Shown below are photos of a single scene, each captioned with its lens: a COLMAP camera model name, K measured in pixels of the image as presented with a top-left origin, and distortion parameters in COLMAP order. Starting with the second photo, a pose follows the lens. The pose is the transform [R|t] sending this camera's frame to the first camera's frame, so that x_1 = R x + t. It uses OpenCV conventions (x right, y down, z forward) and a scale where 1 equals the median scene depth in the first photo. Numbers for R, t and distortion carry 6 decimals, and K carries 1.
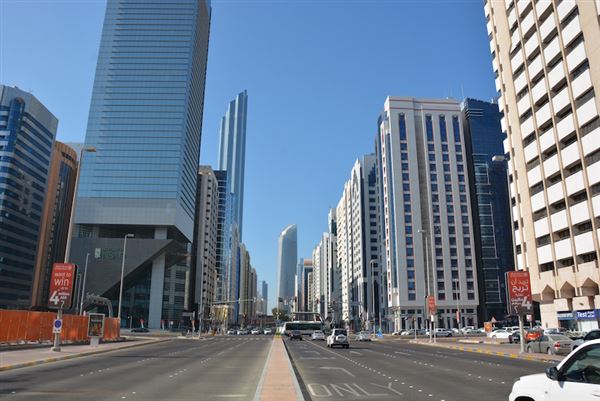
lens RADIAL K [[467.2, 0, 300.0], [0, 467.2, 200.5], [0, 0, 1]] dist [-0.159608, 0.120633]
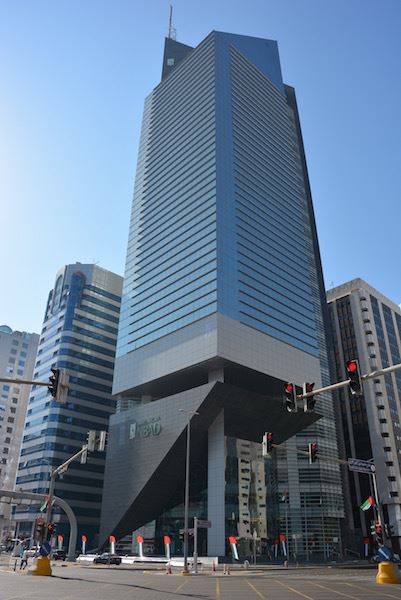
lens RADIAL K [[467.2, 0, 200.0], [0, 467.2, 303.5], [0, 0, 1]] dist [-0.159608, 0.120633]
pose [[0.646114, -0.362270, -0.671786, 0.110193], [0.192690, 0.929089, -0.315698, 0.164350], [0.738517, 0.074530, 0.670103, 0.595720]]
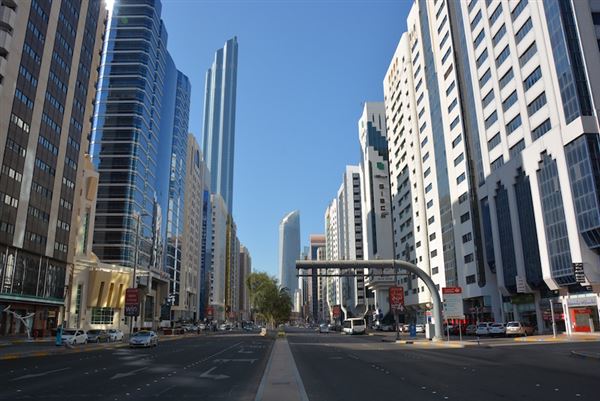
lens RADIAL K [[465.2, 0, 300.0], [0, 465.2, 200.5], [0, 0, 1]] dist [-0.160826, 0.113840]
pose [[0.999875, -0.015385, -0.003594, -0.021877], [0.015406, 0.999864, 0.005825, 0.270274], [0.003504, -0.005880, 0.999977, 0.984507]]
